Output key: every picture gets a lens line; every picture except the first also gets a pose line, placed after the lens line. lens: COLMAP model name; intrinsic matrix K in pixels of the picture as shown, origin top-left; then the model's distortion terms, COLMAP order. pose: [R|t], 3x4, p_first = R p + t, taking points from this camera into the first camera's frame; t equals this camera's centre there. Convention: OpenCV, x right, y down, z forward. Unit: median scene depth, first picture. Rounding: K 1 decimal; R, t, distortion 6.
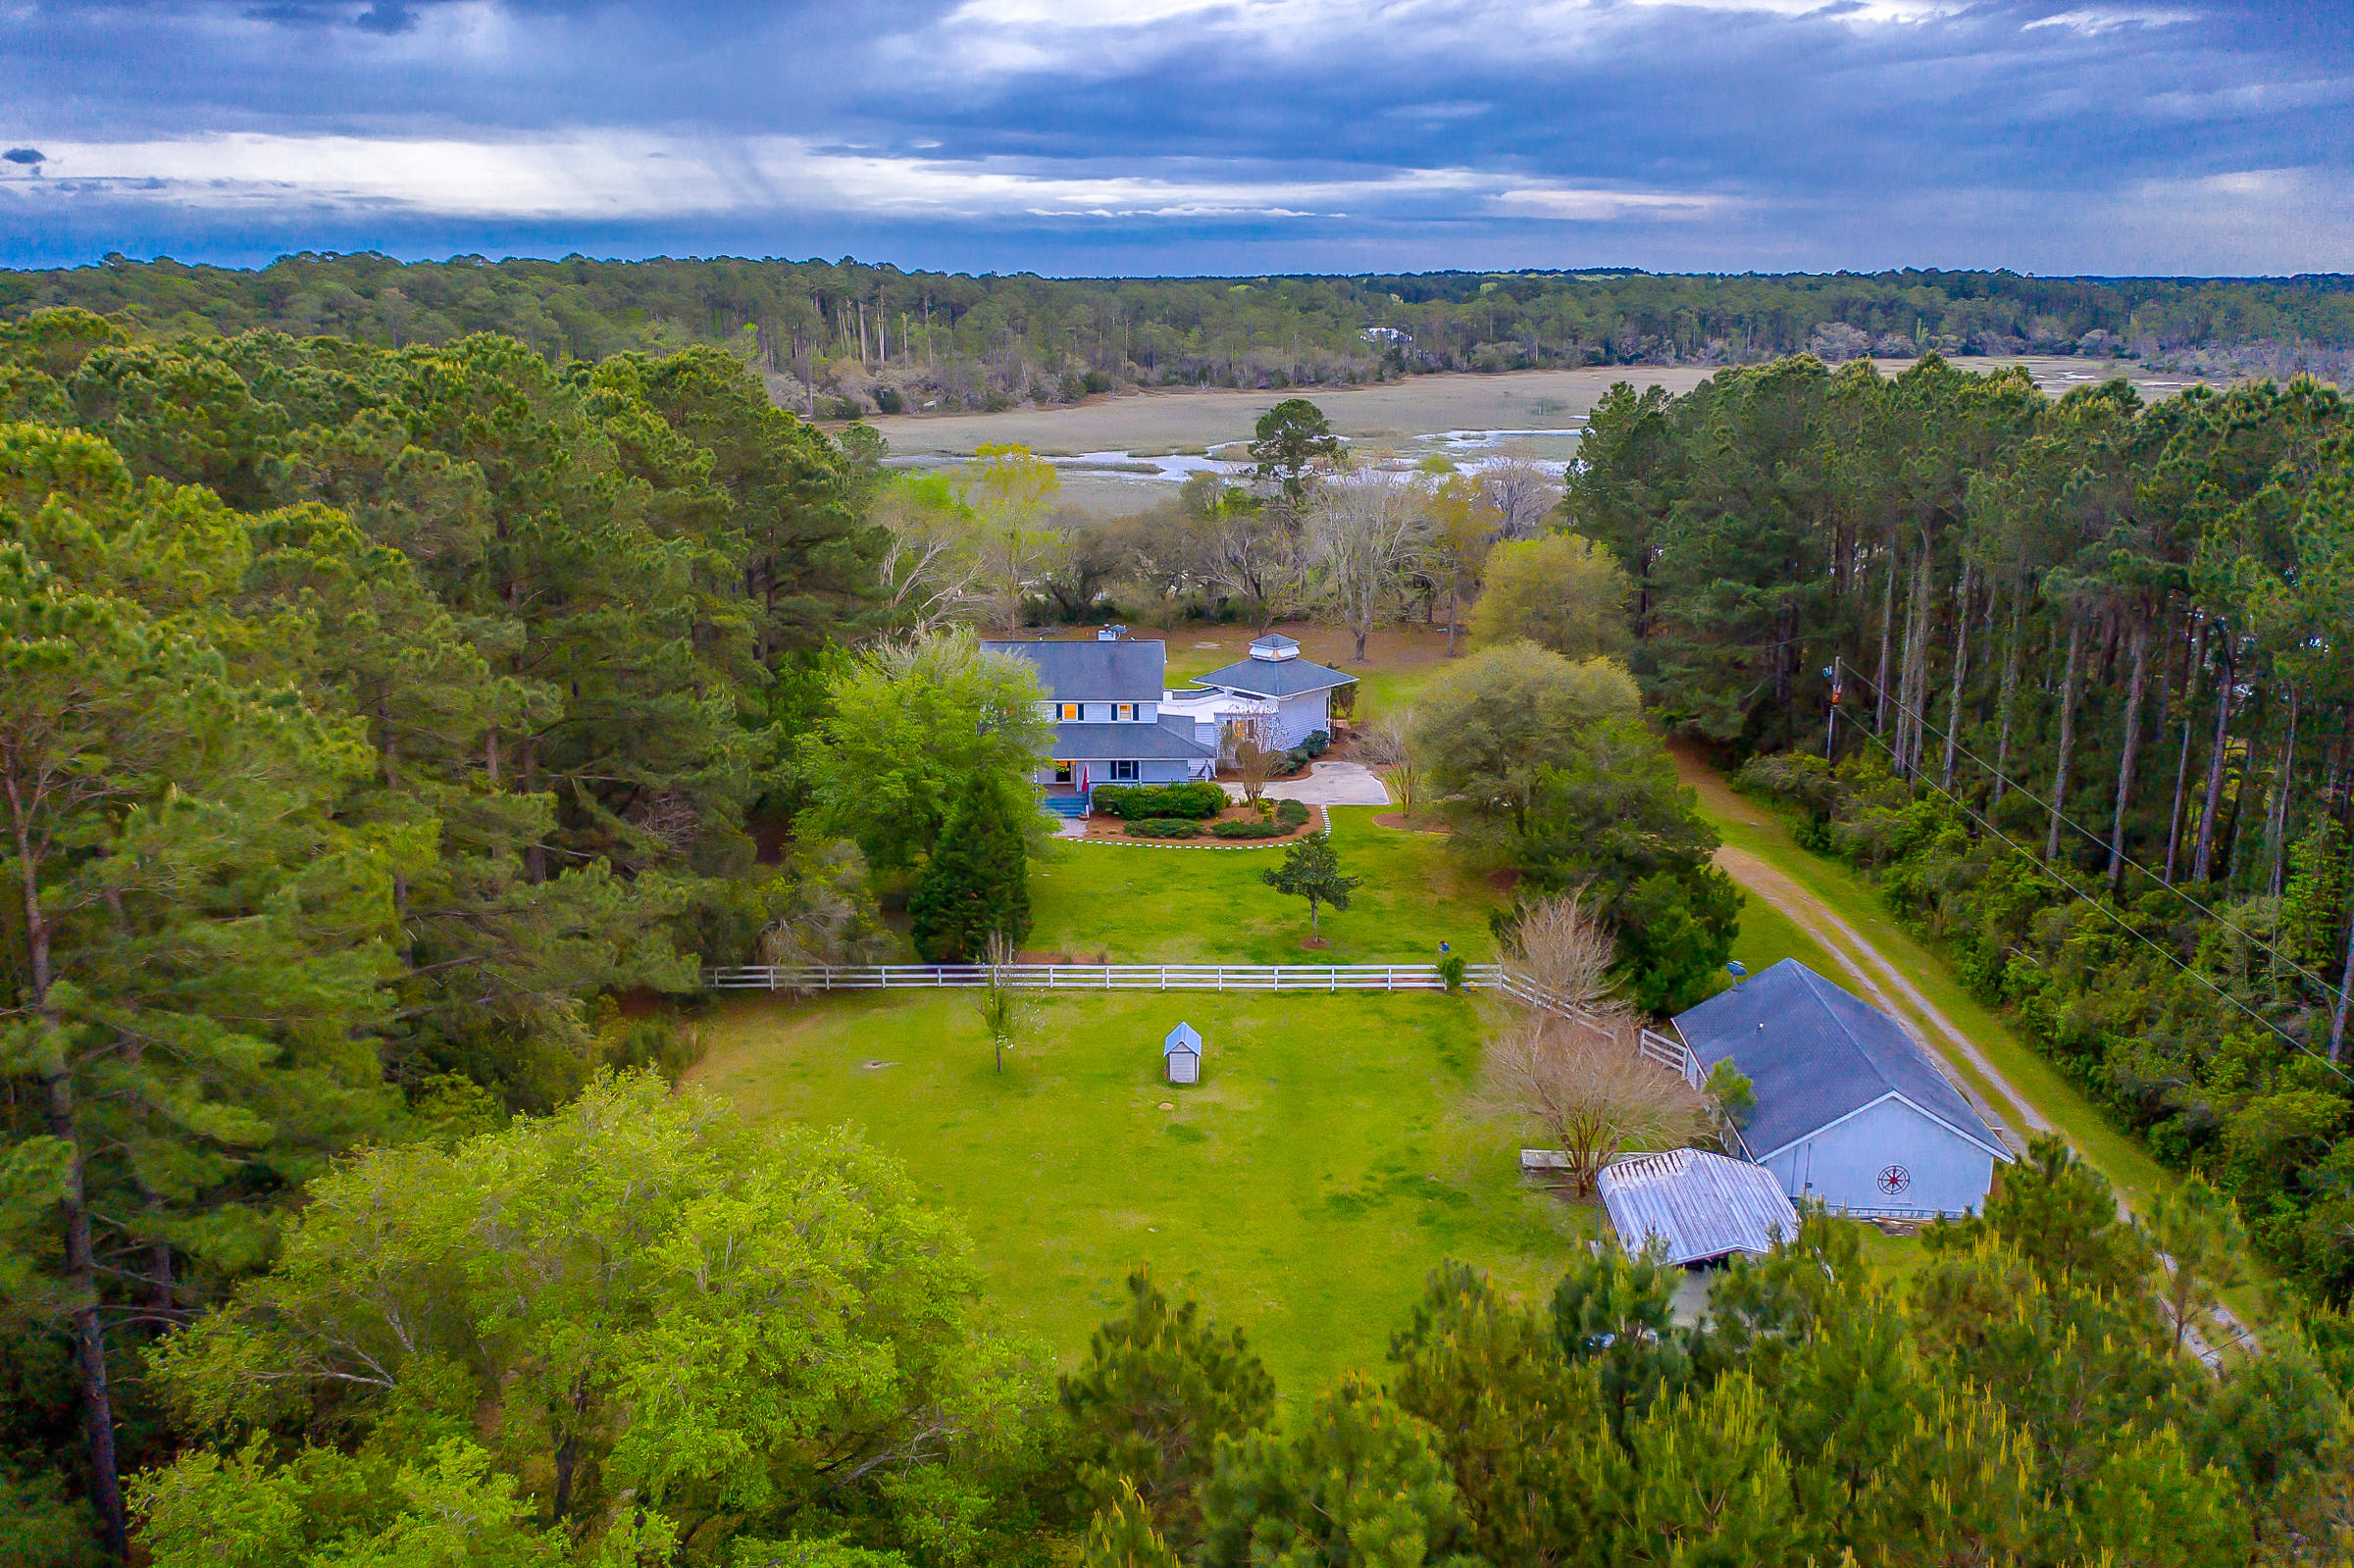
lens RADIAL K [[1897.2, 0, 1183.8], [0, 1897.2, 778.6], [0, 0, 1]] dist [-0.054704, 0.028324]
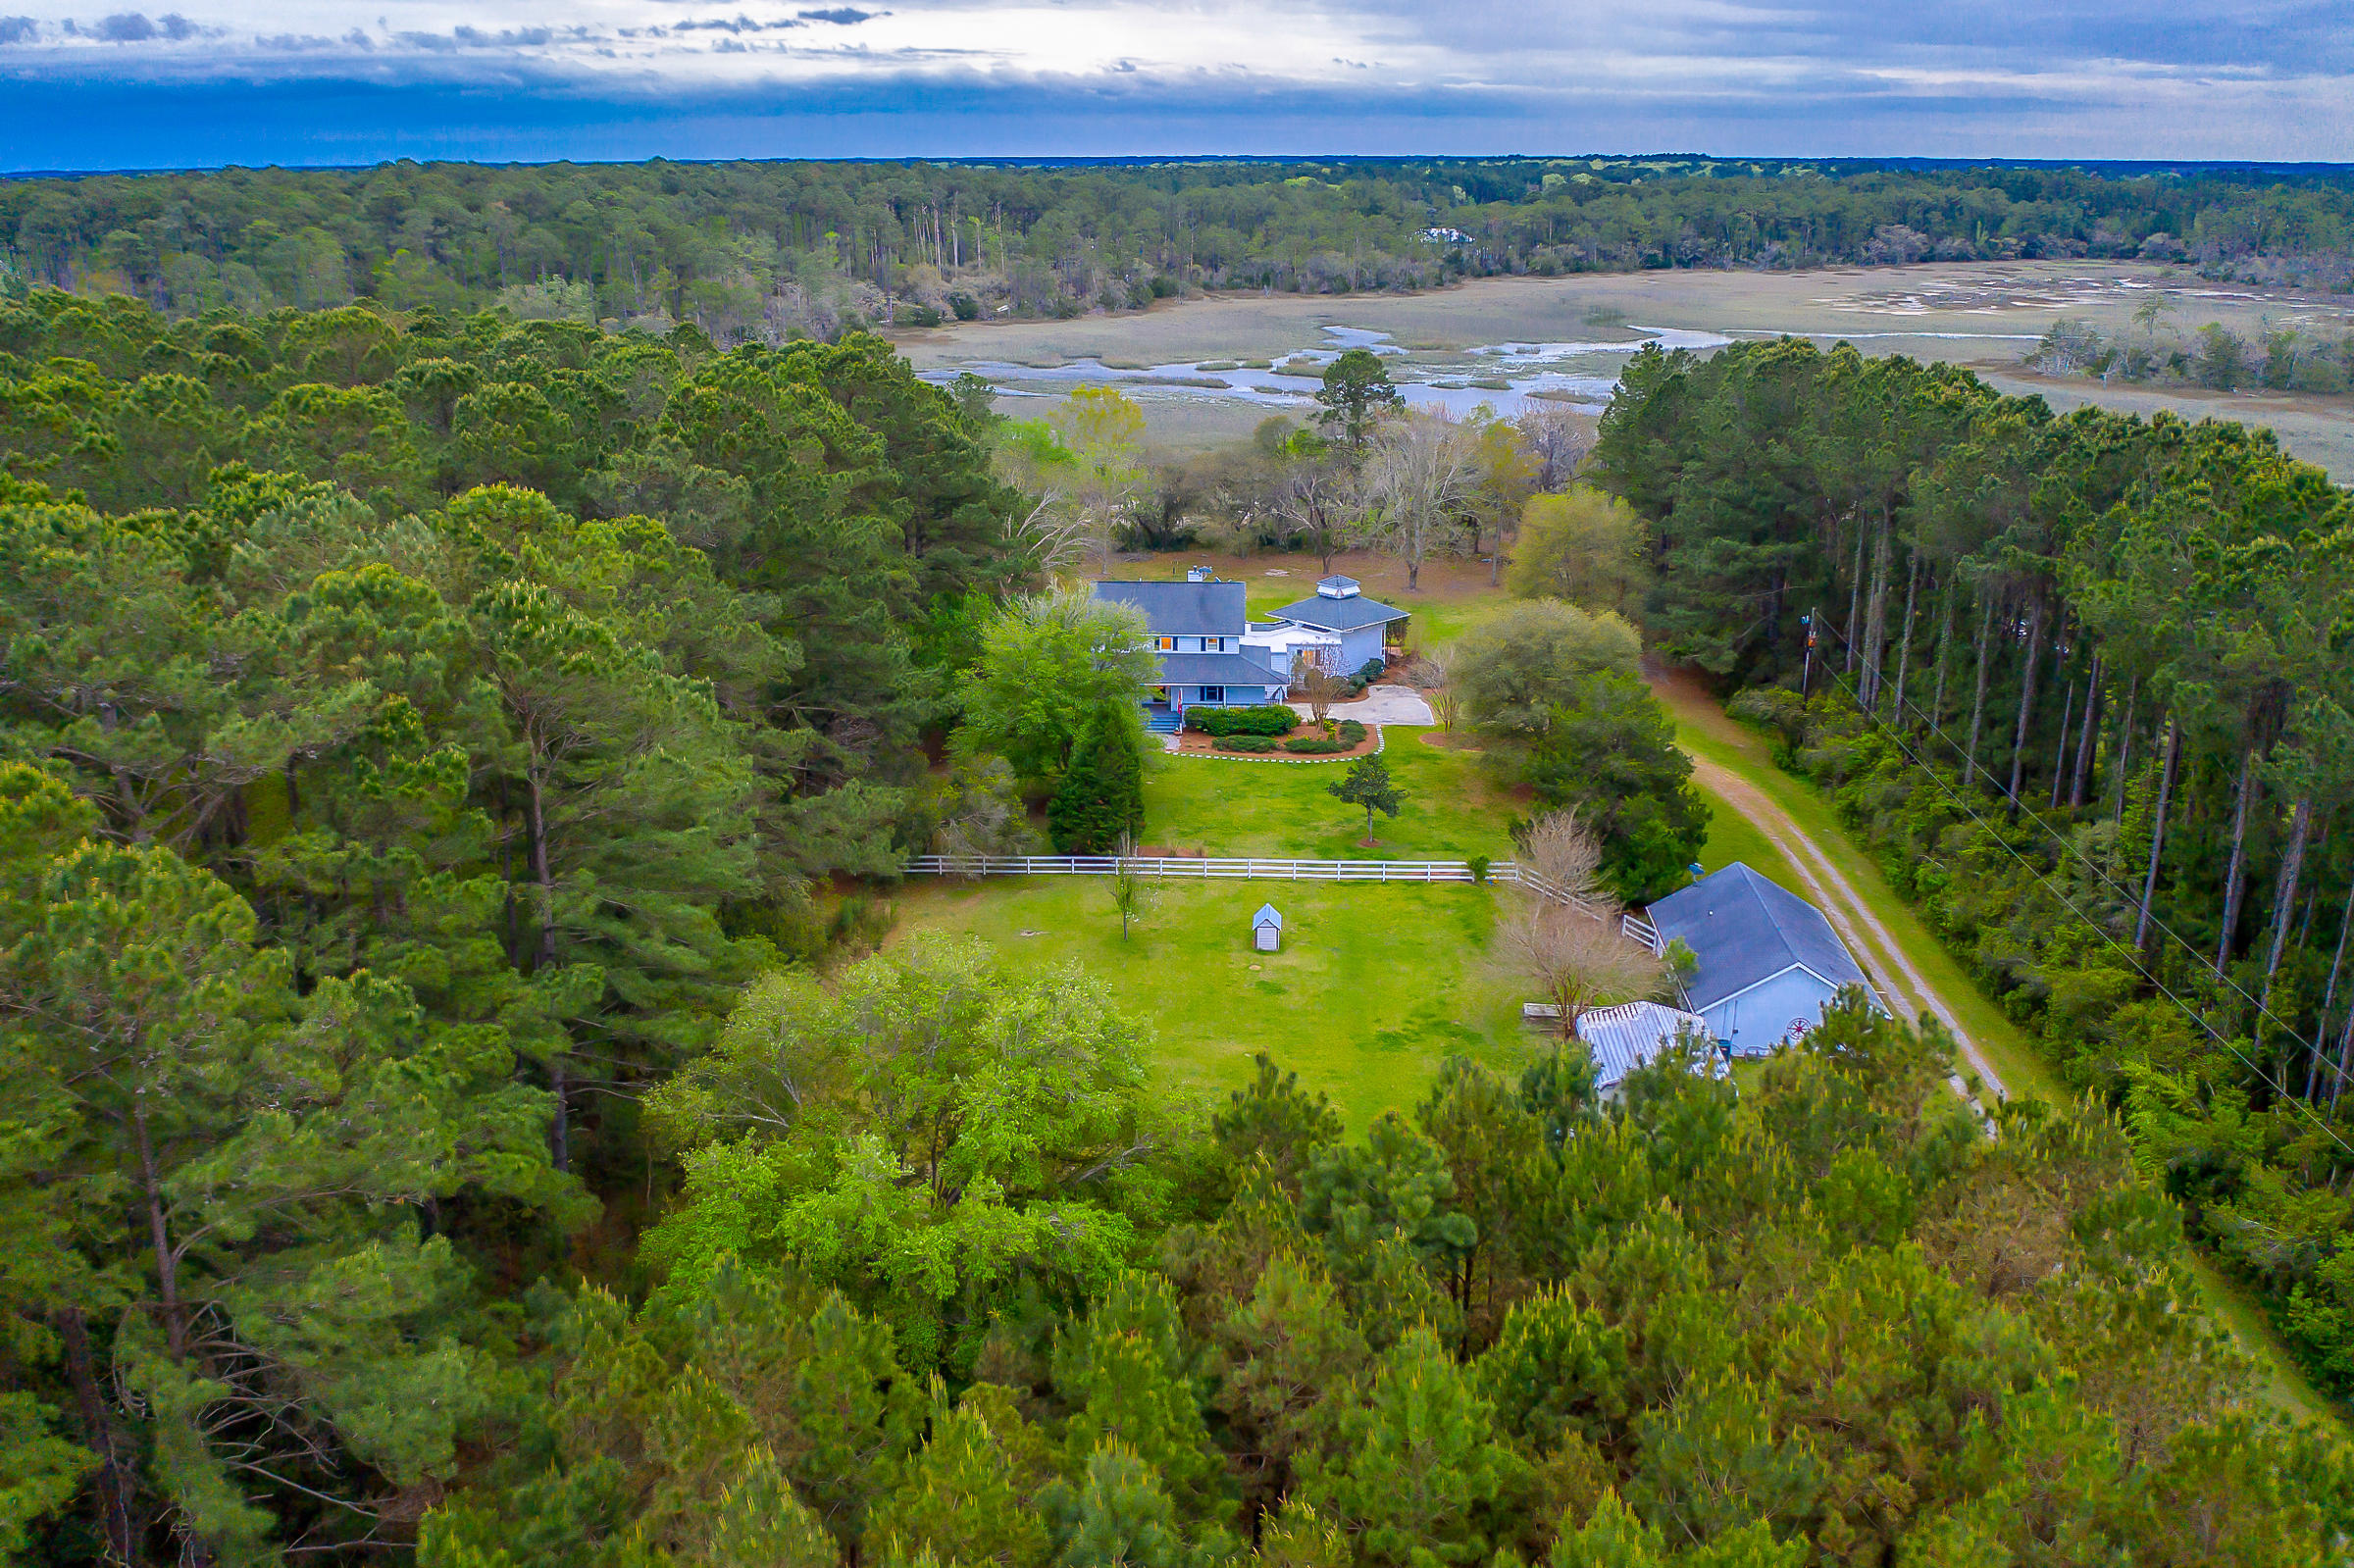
lens RADIAL K [[1897.2, 0, 1183.8], [0, 1897.2, 782.6], [0, 0, 1]] dist [-0.054704, 0.028324]
pose [[0.999545, 0.013289, -0.027083, -0.021180], [-0.011572, 0.997970, 0.062622, -0.031129], [0.027860, -0.062281, 0.997670, -0.260837]]
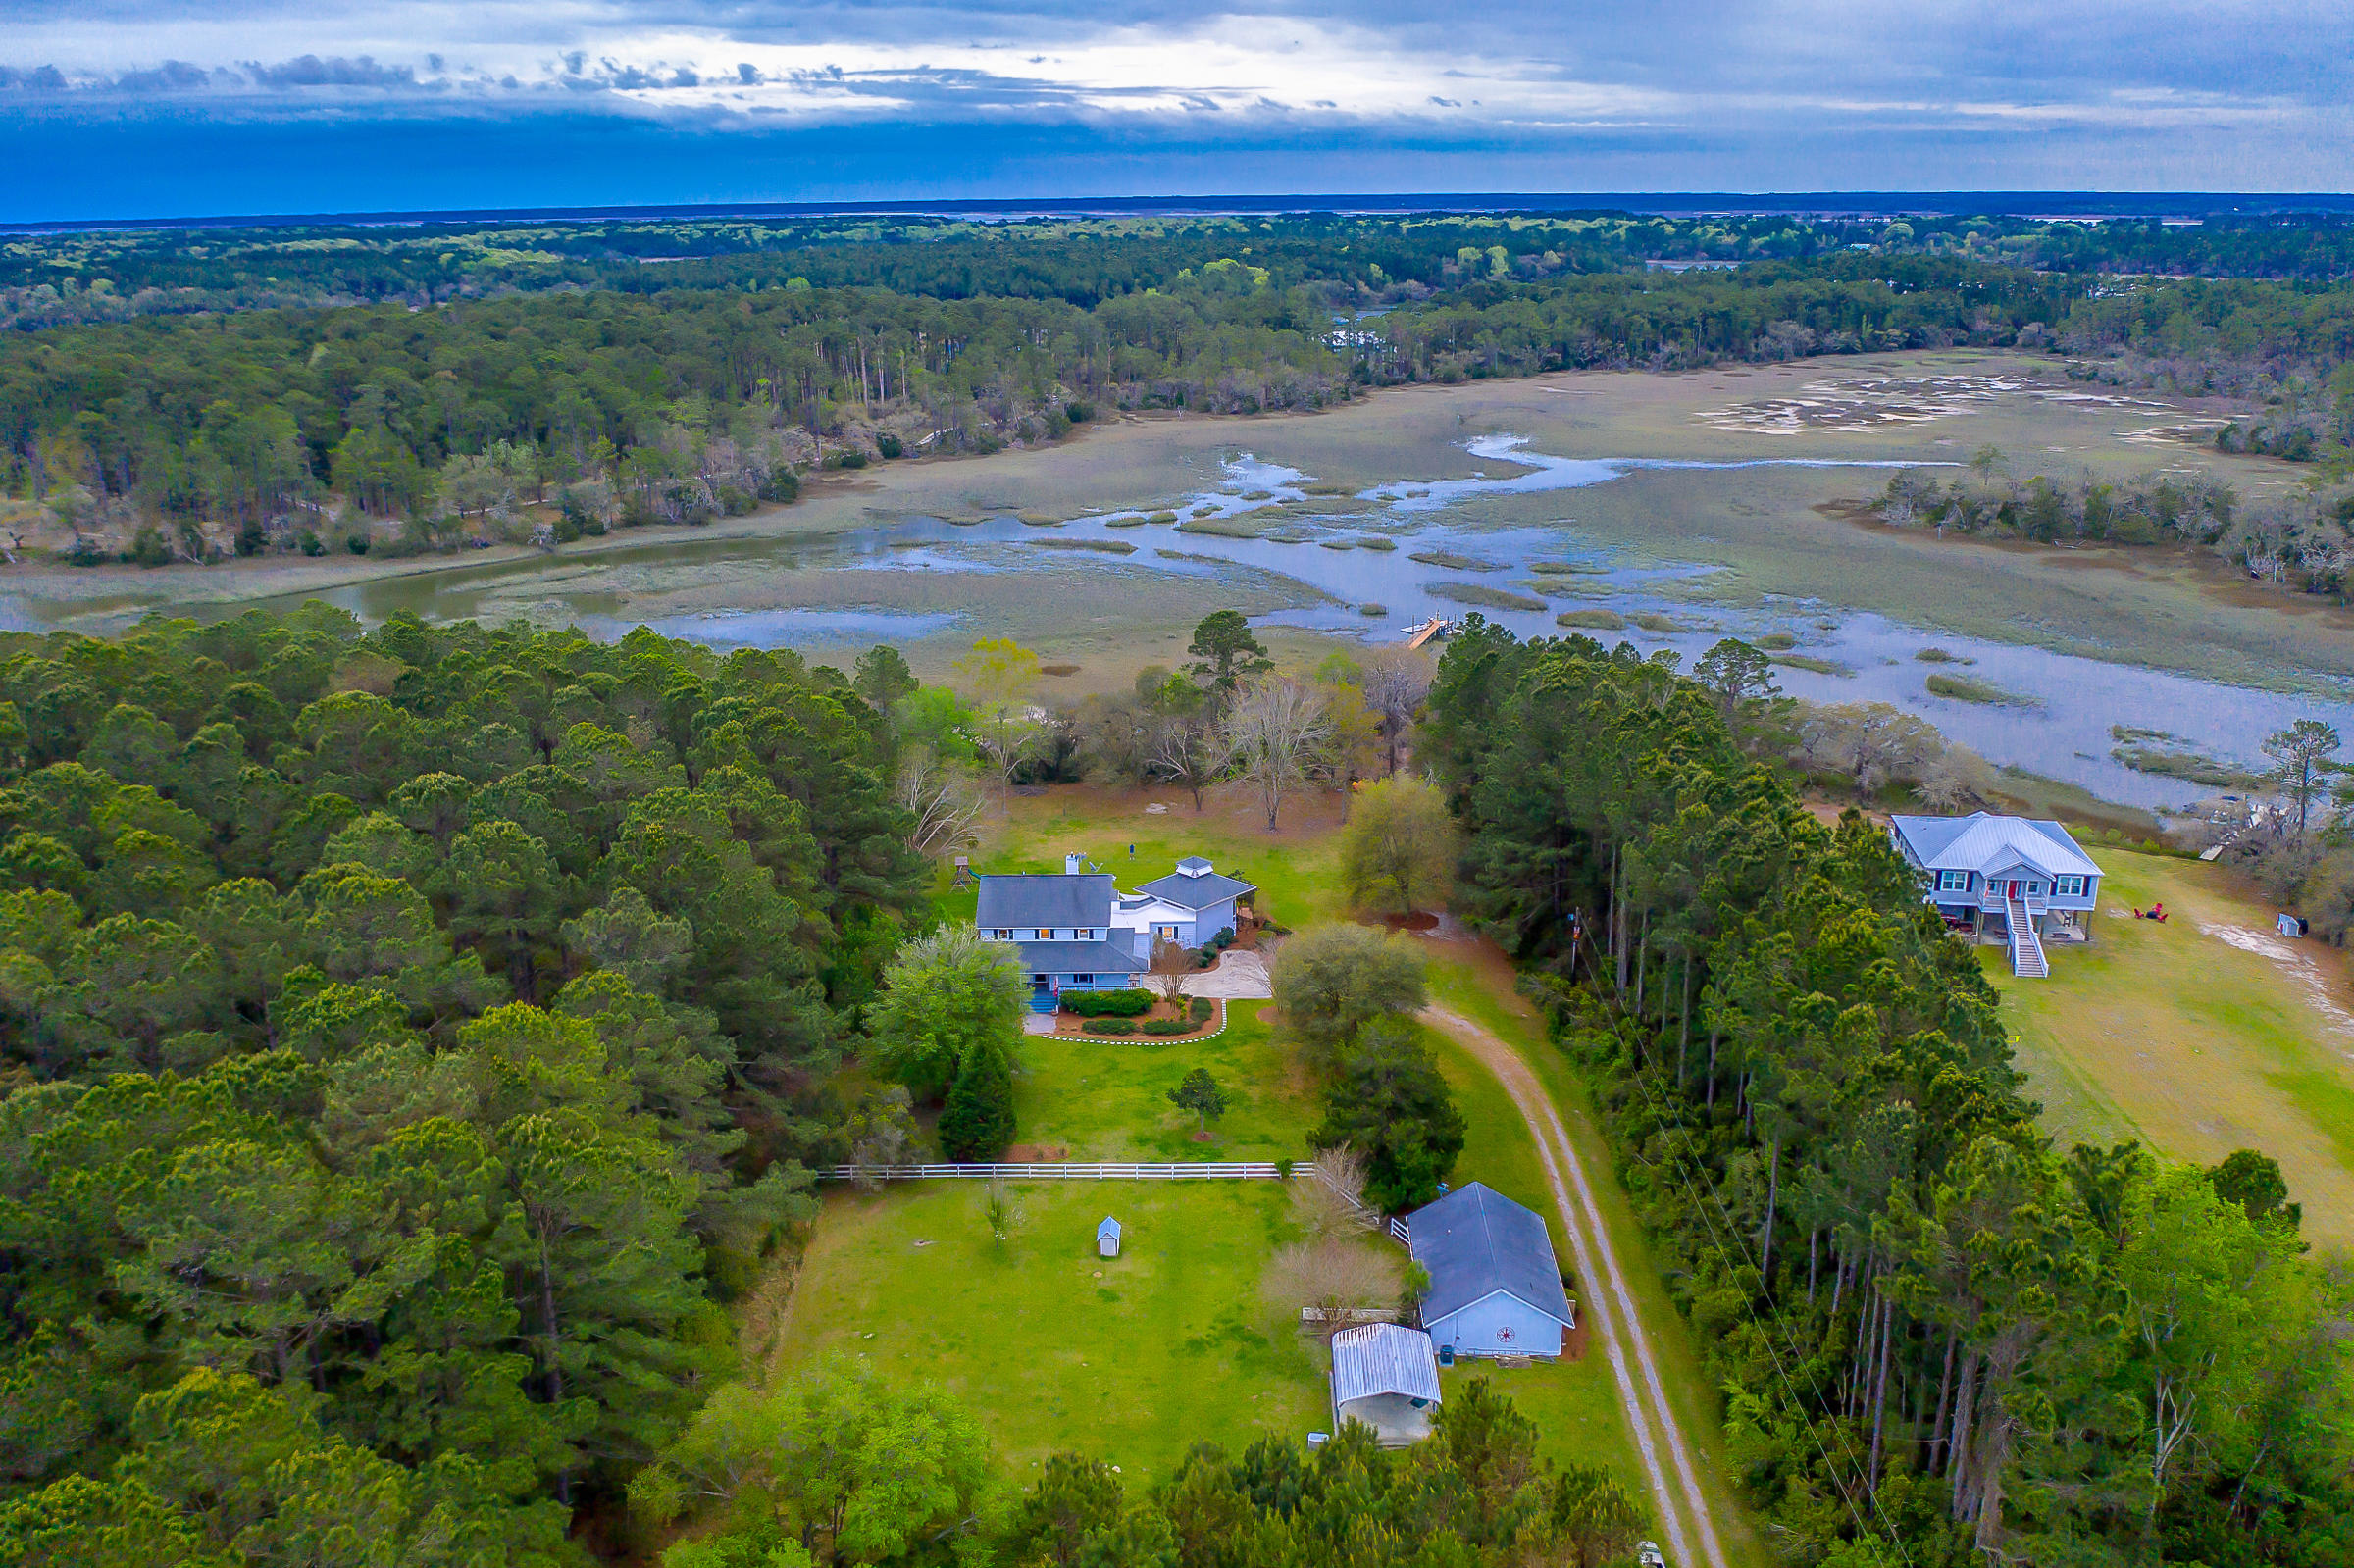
lens RADIAL K [[1897.2, 0, 1185.4], [0, 1897.2, 779.5], [0, 0, 1]] dist [-0.054704, 0.028324]
pose [[0.999982, -0.004760, 0.003625, 0.055324], [0.004599, 0.999064, 0.043004, -0.288088], [-0.003827, -0.042987, 0.999068, -0.556796]]
